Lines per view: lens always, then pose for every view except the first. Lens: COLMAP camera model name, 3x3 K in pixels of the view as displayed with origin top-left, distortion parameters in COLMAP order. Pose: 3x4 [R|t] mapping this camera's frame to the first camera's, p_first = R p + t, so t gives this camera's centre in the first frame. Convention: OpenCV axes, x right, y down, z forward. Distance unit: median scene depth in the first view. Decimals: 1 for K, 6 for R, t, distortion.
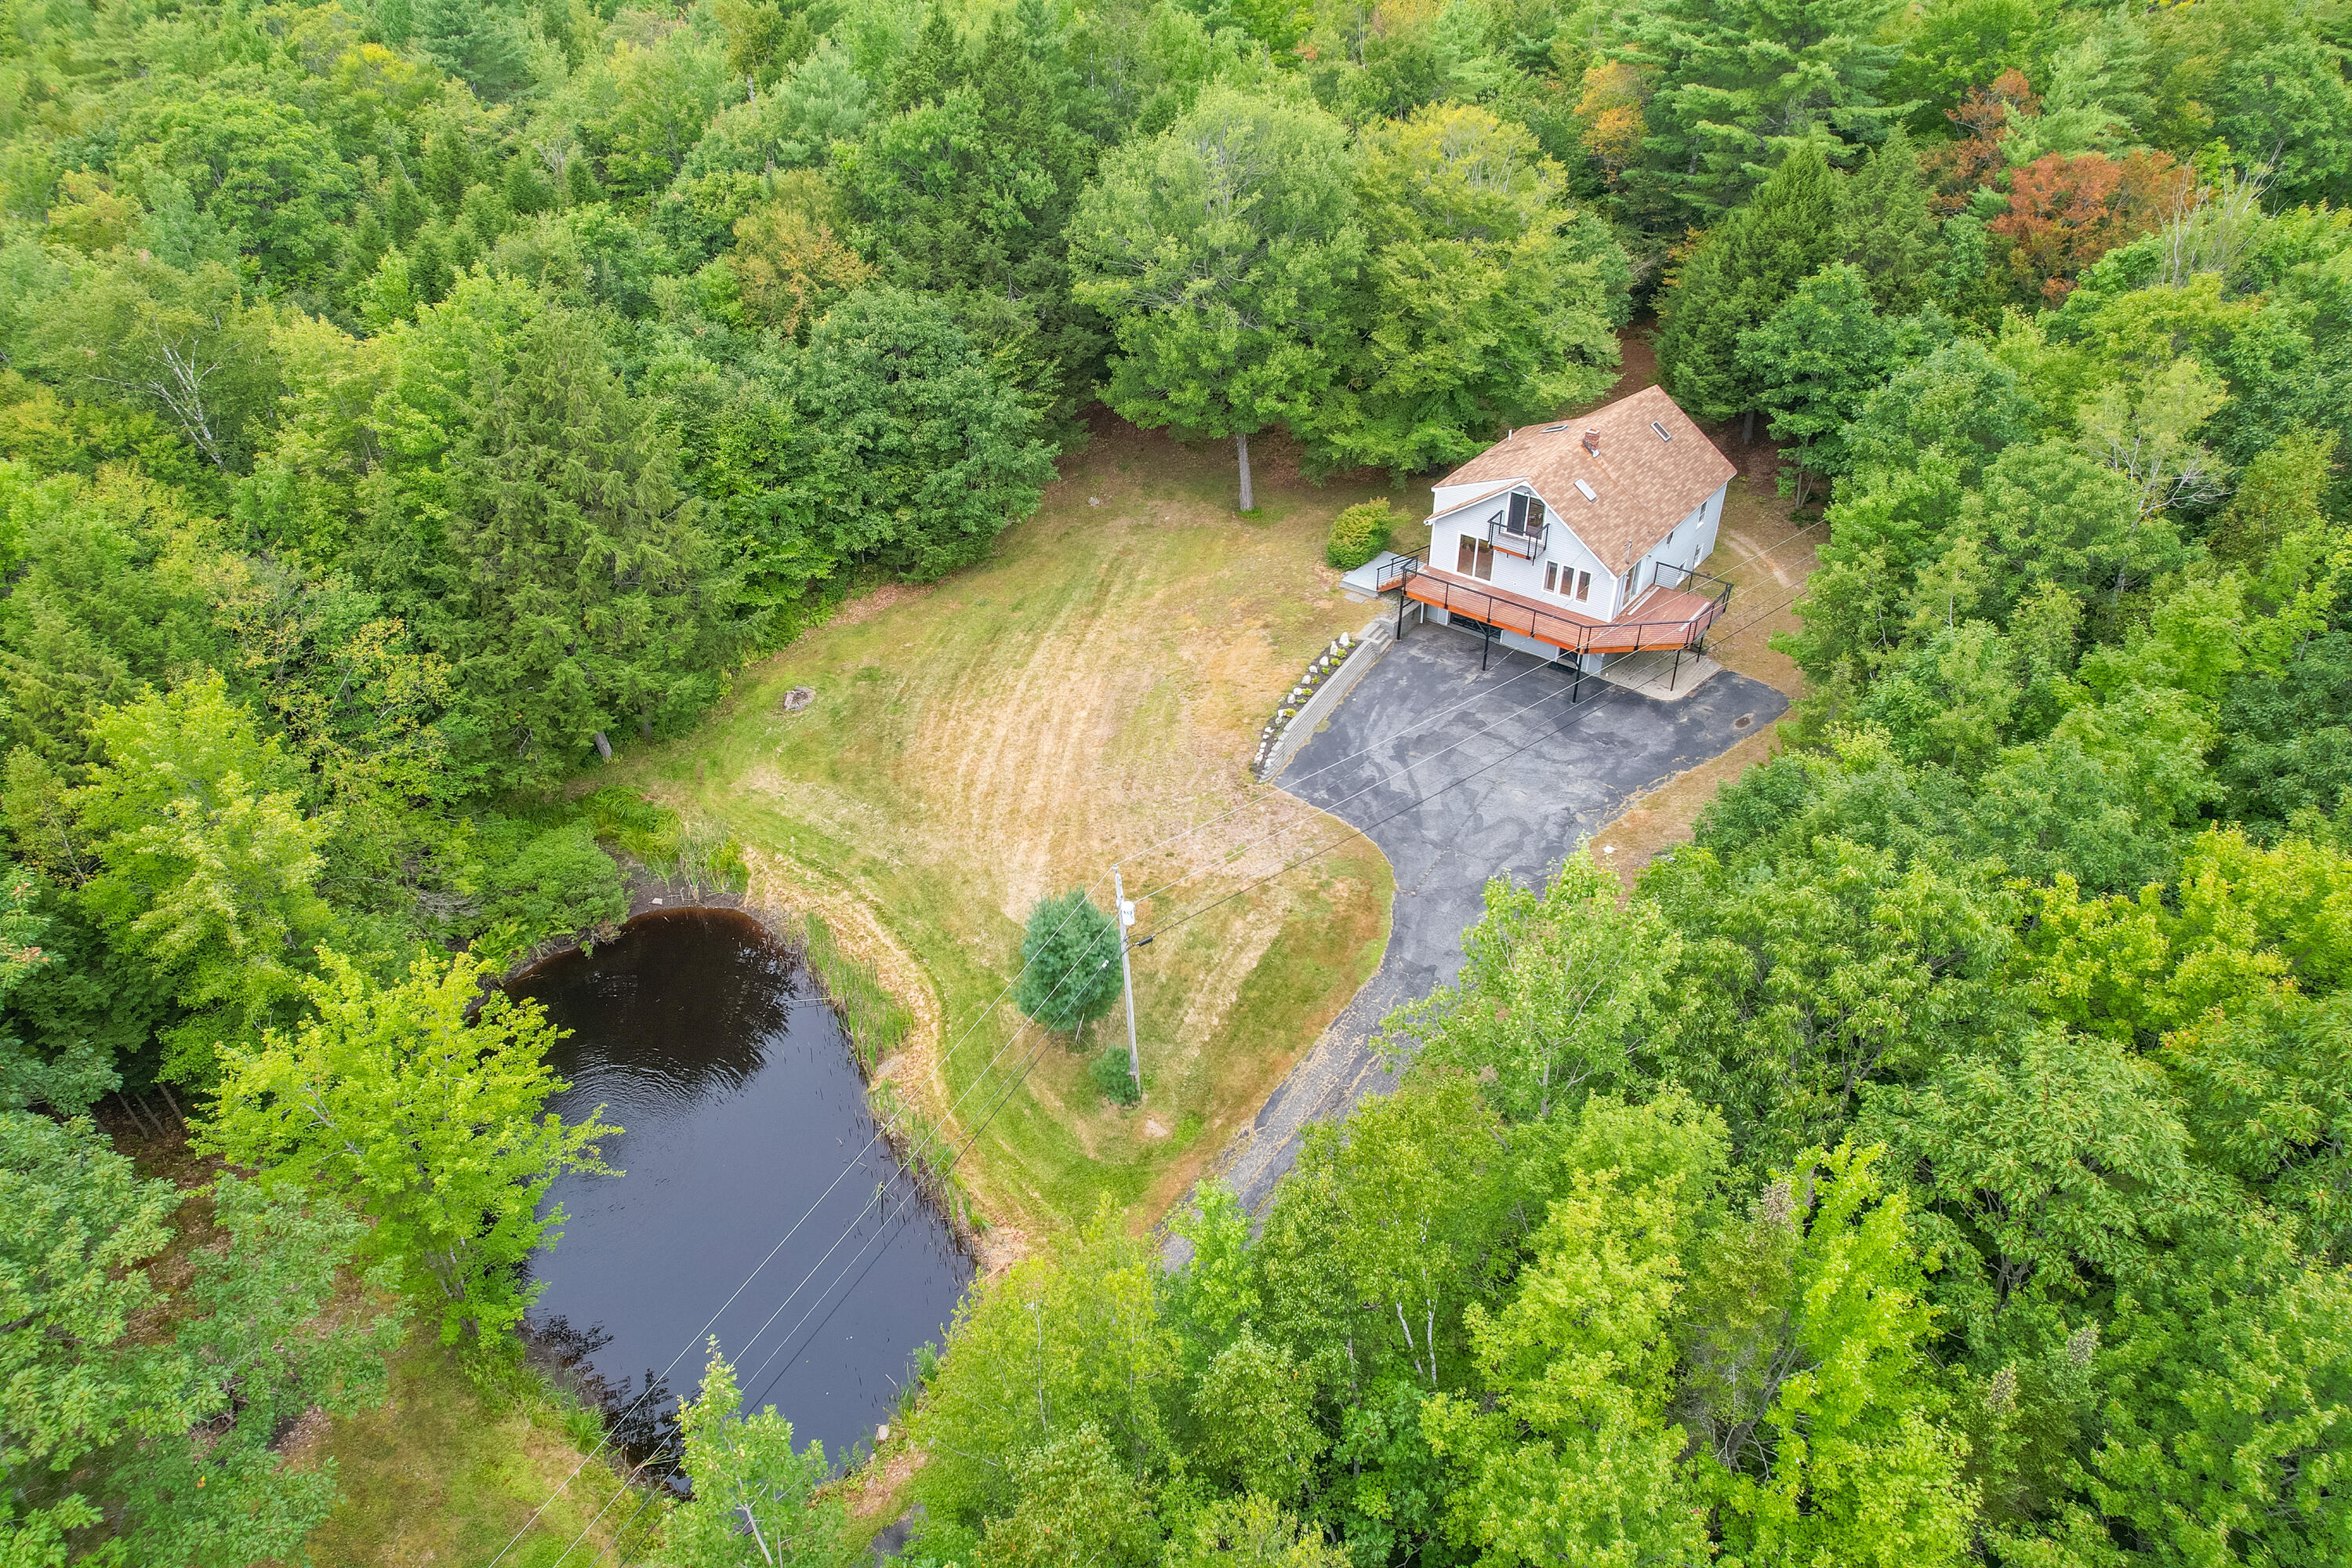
lens RADIAL K [[1503.1, 0, 1140.4], [0, 1503.1, 776.7], [0, 0, 1]] dist [-0.060992, -0.003402]
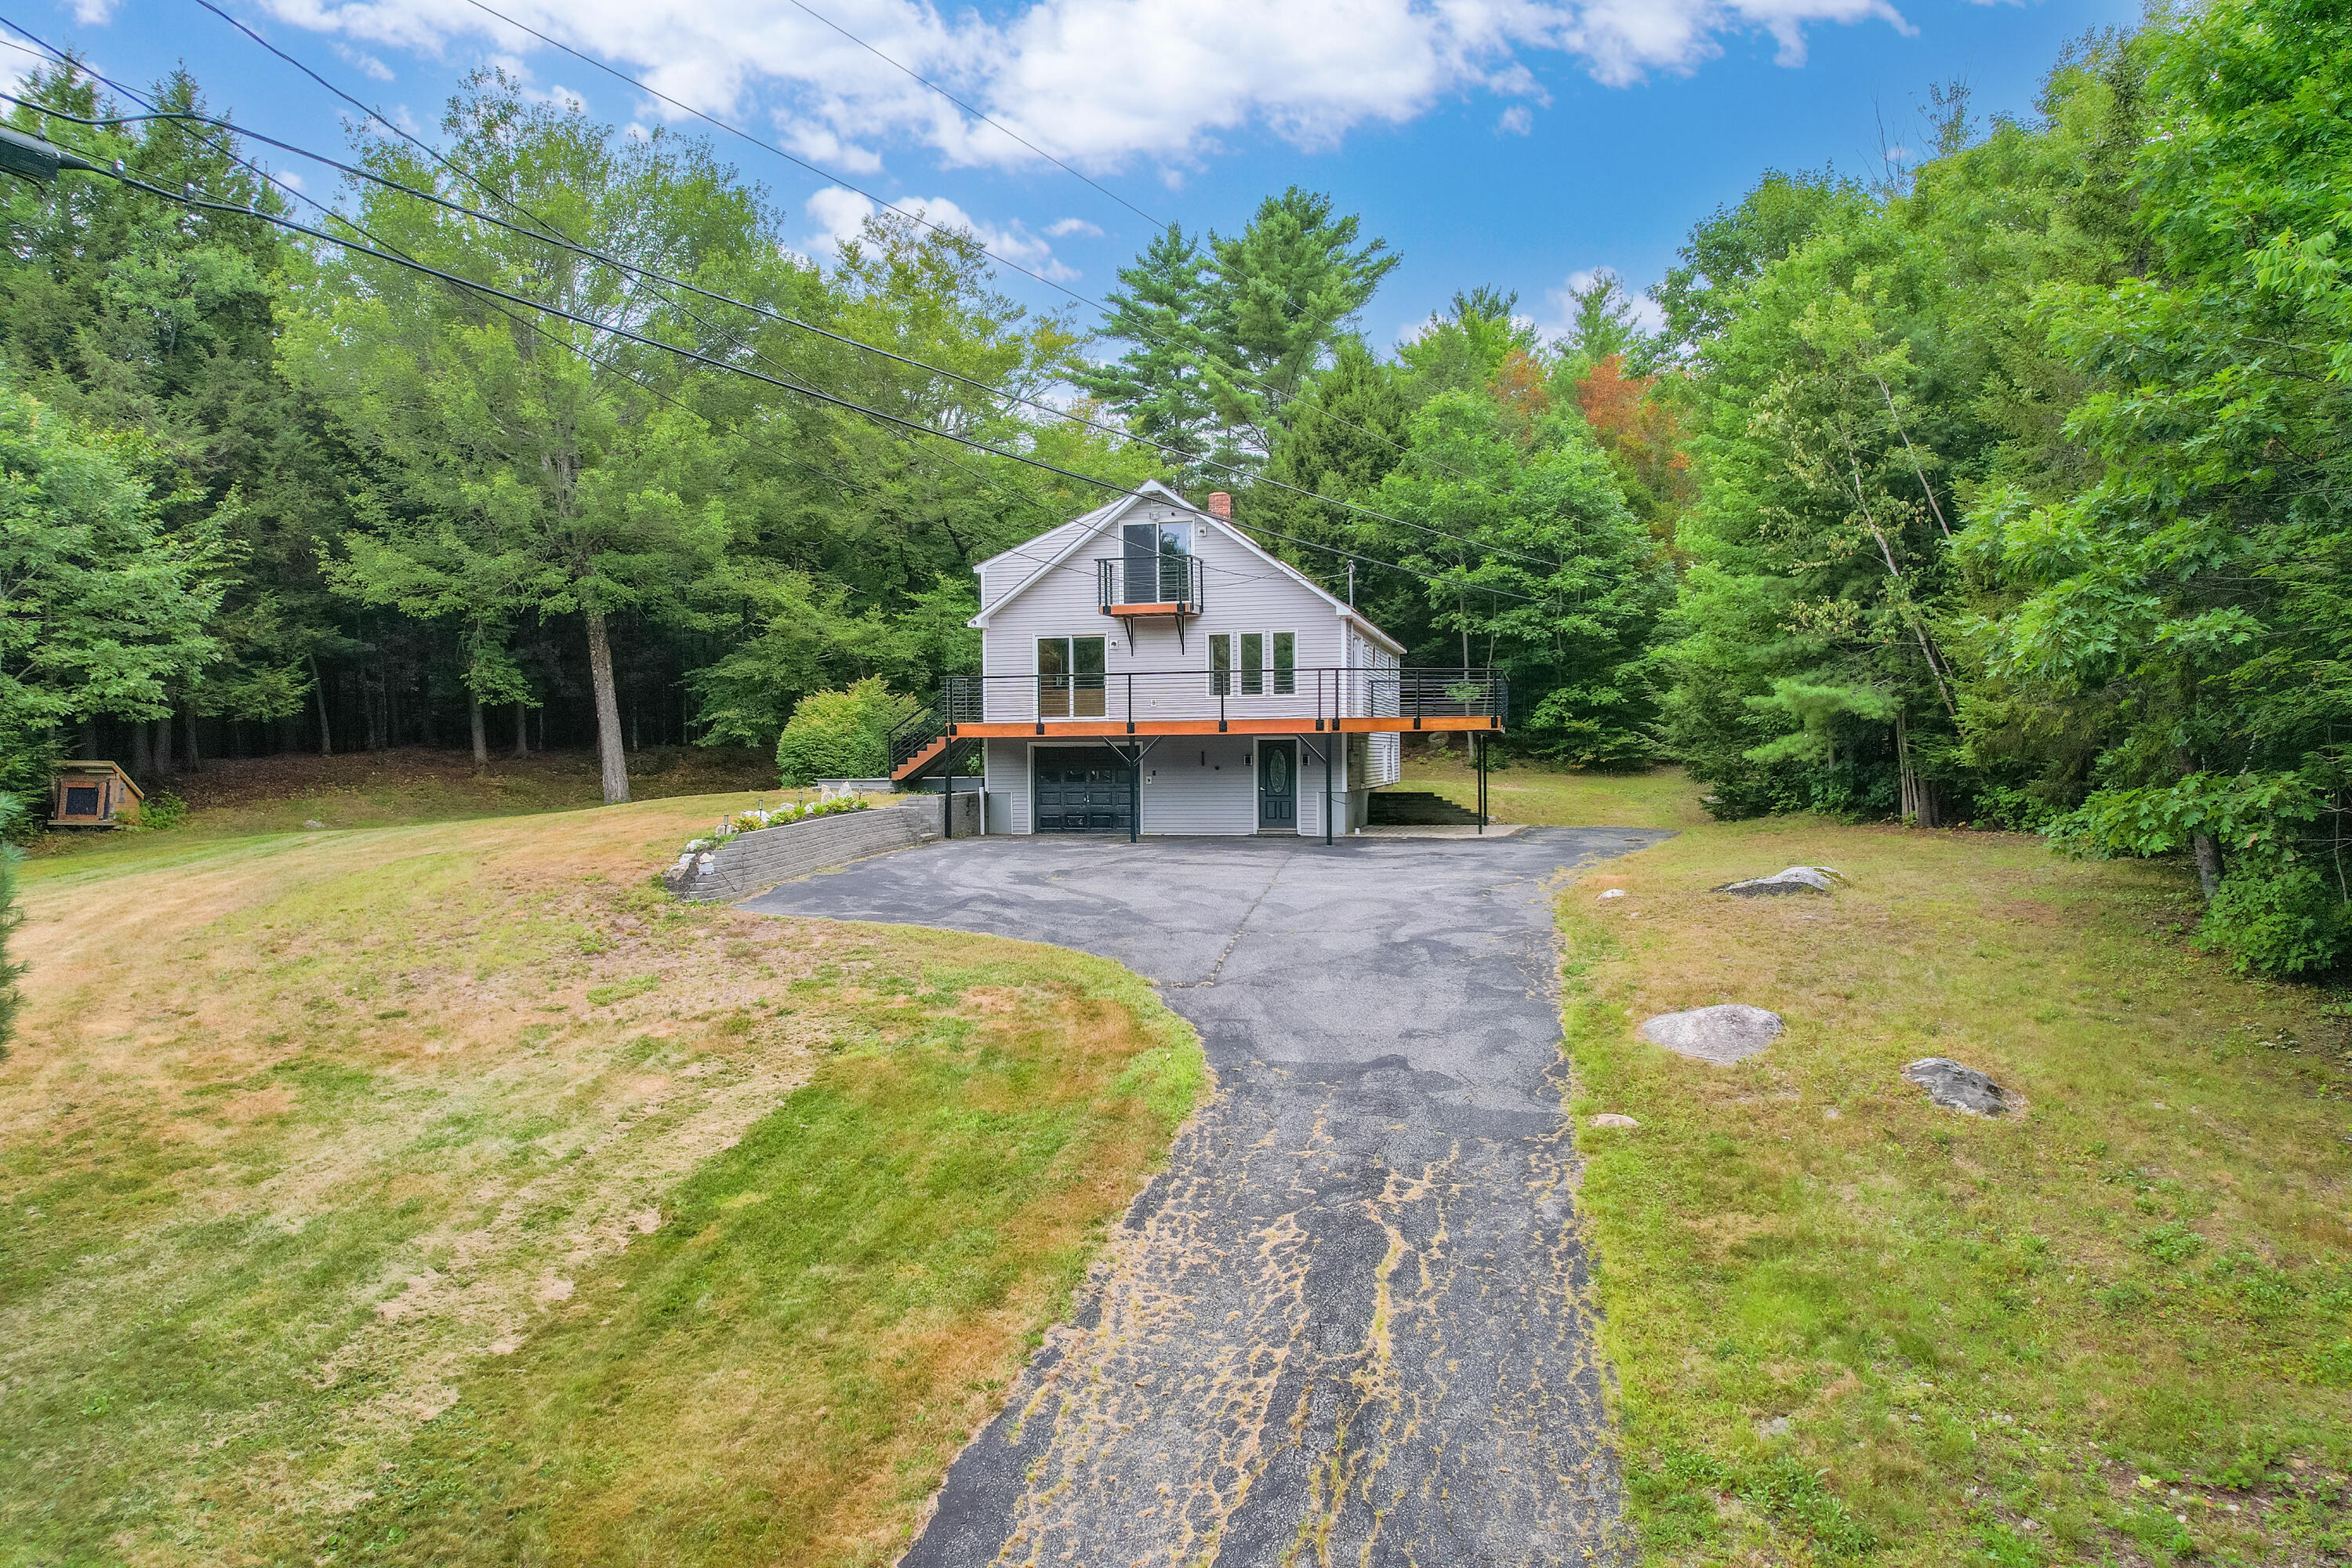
lens RADIAL K [[1503.8, 0, 1157.4], [0, 1503.8, 777.7], [0, 0, 1]] dist [-0.076975, 0.066637]
pose [[0.911936, 0.011634, 0.410168, 0.032914], [0.224320, 0.822872, -0.522075, 0.176187], [-0.343590, 0.568107, 0.747797, 0.626014]]
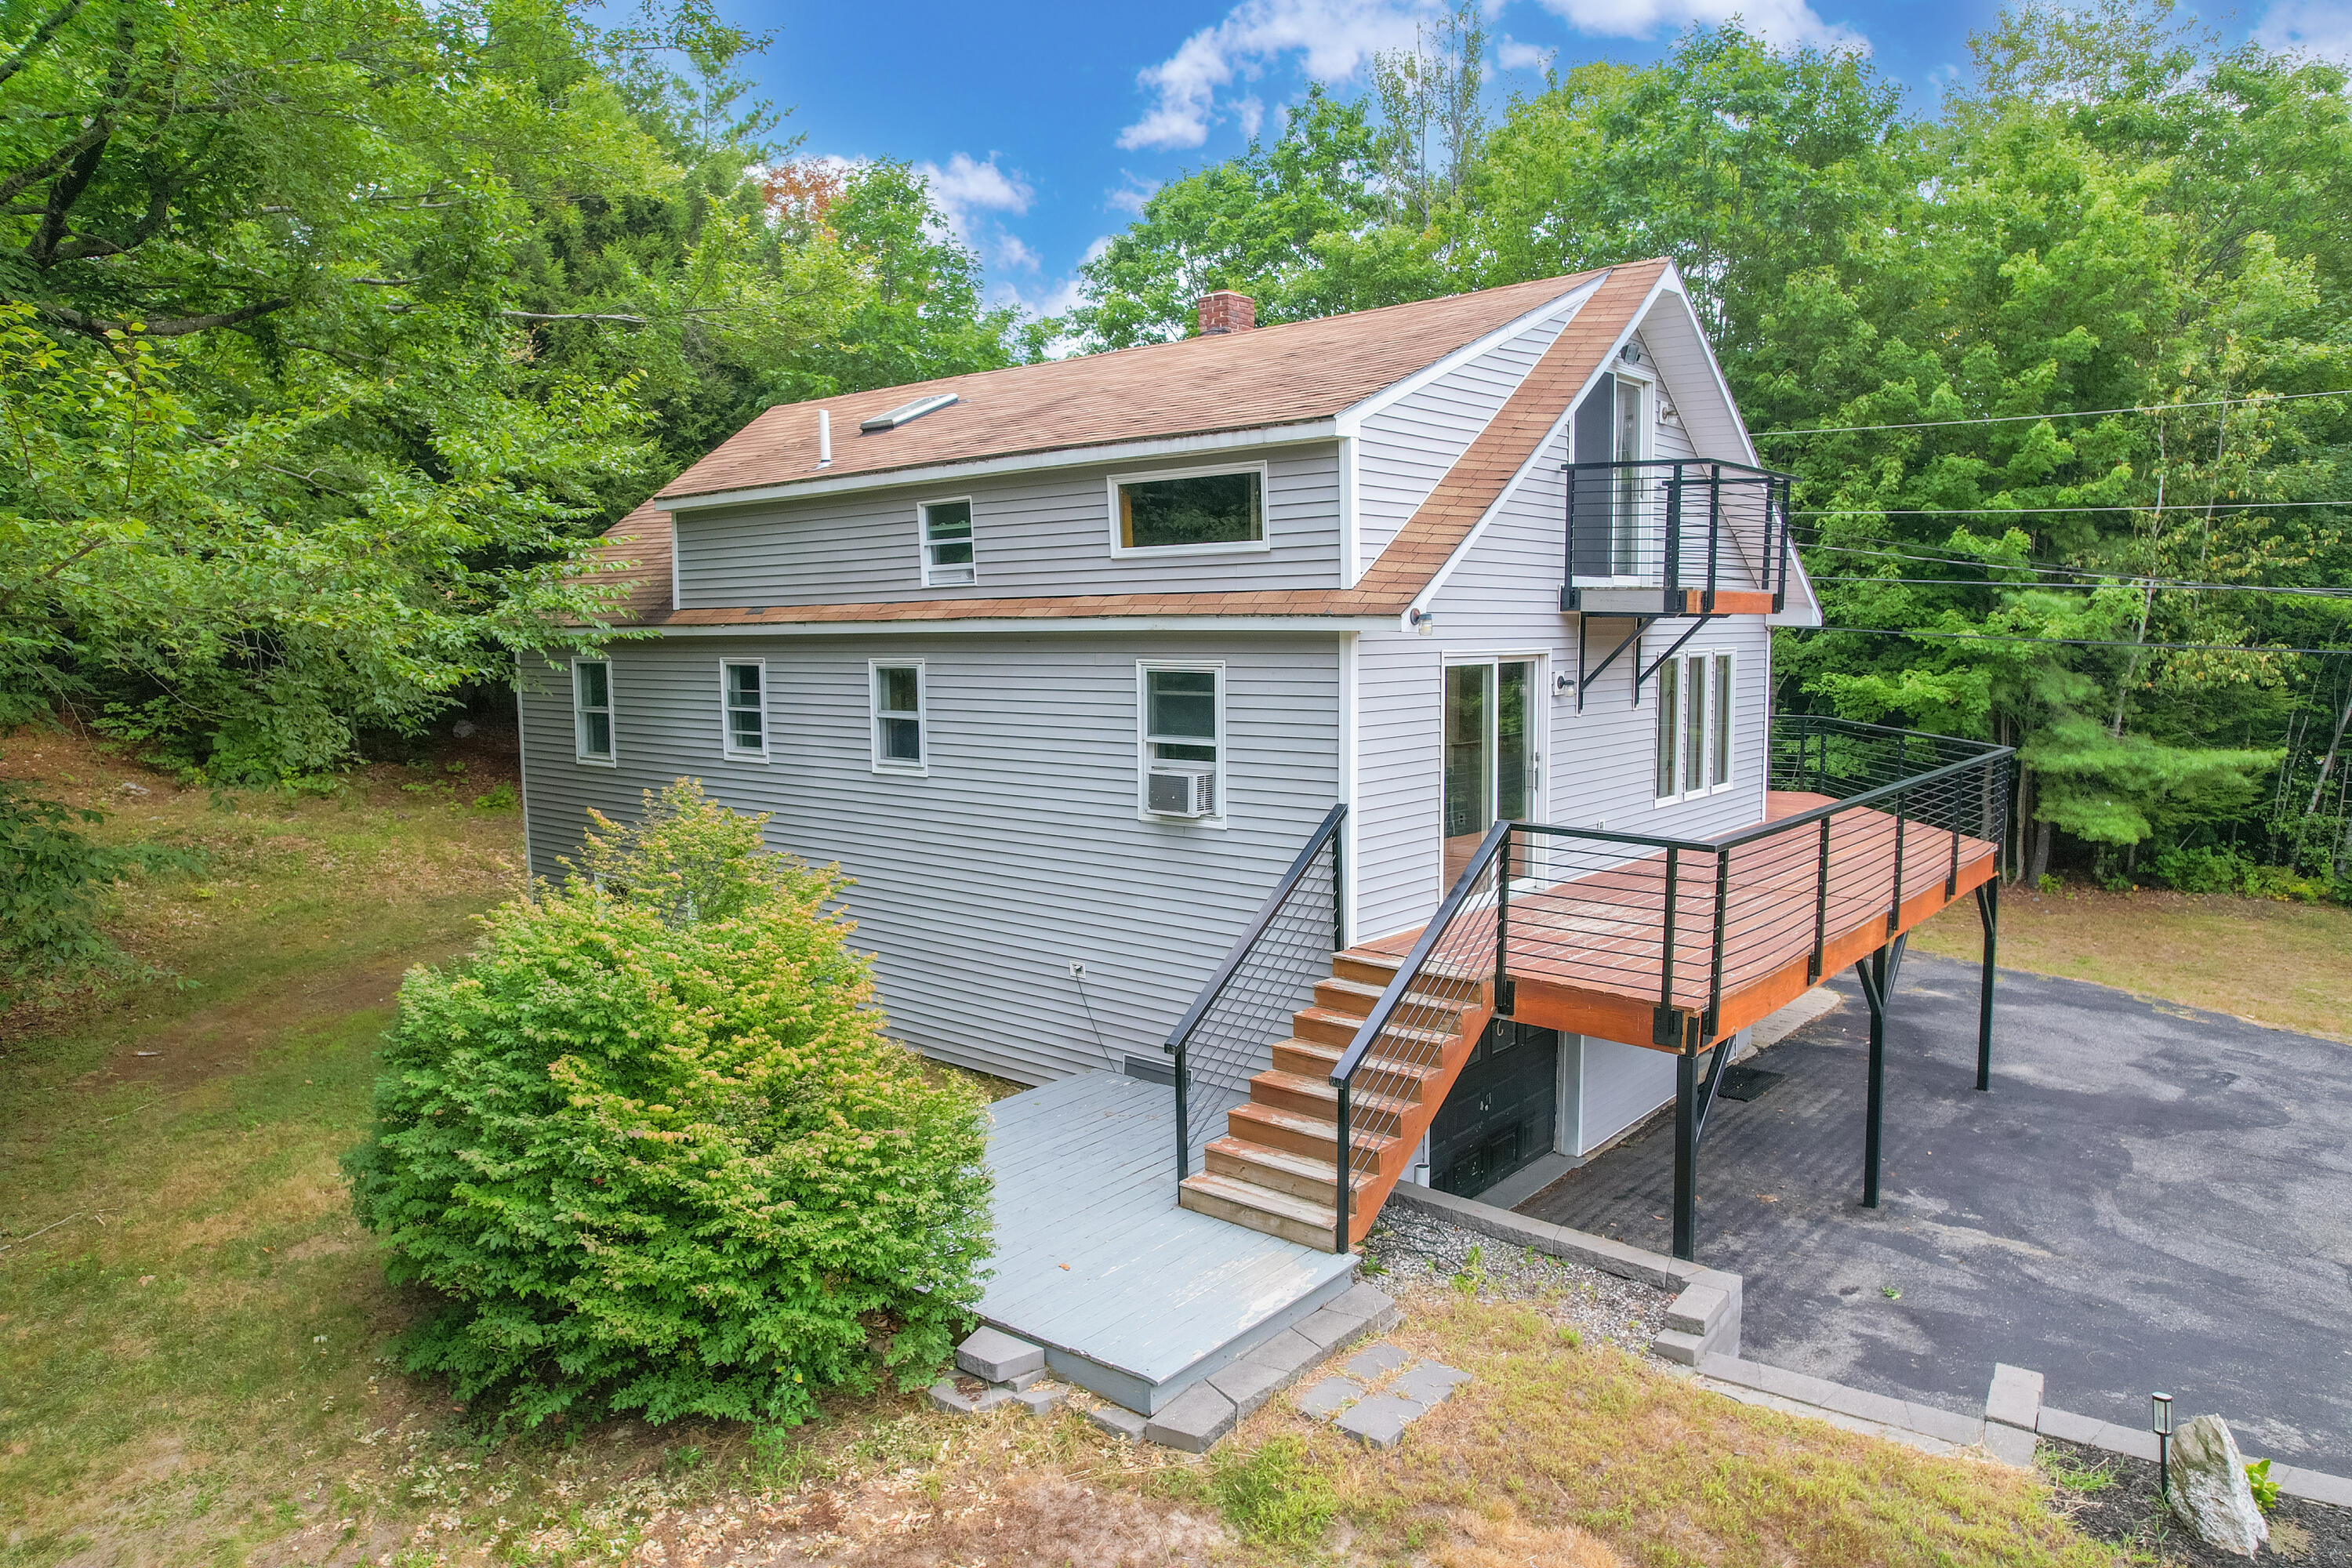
lens RADIAL K [[1503.8, 0, 1157.4], [0, 1503.8, 777.7], [0, 0, 1]] dist [-0.076975, 0.066637]
pose [[0.032014, -0.076494, 0.996556, 0.036752], [0.582838, 0.811420, 0.043560, -0.184085], [-0.811957, 0.579436, 0.070561, 1.051563]]
